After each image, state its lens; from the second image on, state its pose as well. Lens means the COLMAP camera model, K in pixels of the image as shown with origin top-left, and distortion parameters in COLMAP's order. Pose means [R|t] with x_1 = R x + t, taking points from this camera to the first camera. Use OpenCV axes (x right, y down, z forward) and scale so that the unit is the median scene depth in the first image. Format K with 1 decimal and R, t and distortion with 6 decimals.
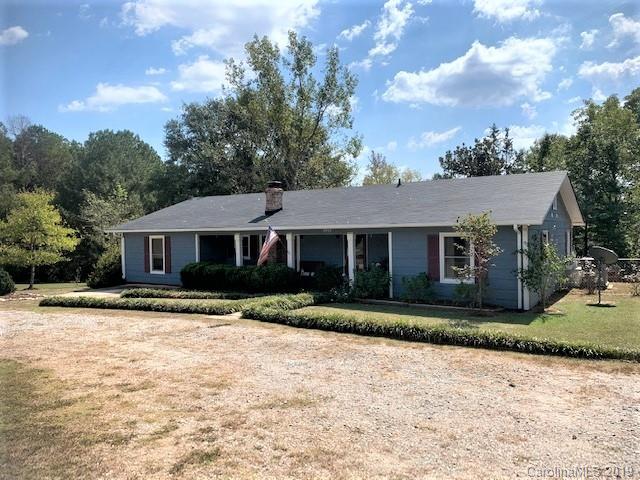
lens RADIAL K [[481.8, 0, 325.9], [0, 481.8, 242.1], [0, 0, 1]] dist [0.043183, -0.022101]
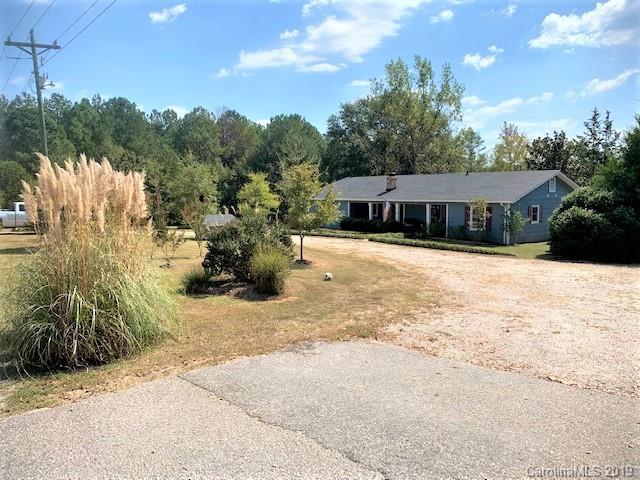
lens RADIAL K [[481.8, 0, 322.0], [0, 481.8, 241.1], [0, 0, 1]] dist [0.043183, -0.022101]
pose [[0.953147, 0.047648, -0.298732, 0.163396], [-0.022851, 0.996037, 0.085958, -0.019229], [0.301643, -0.075104, 0.950458, -0.671993]]
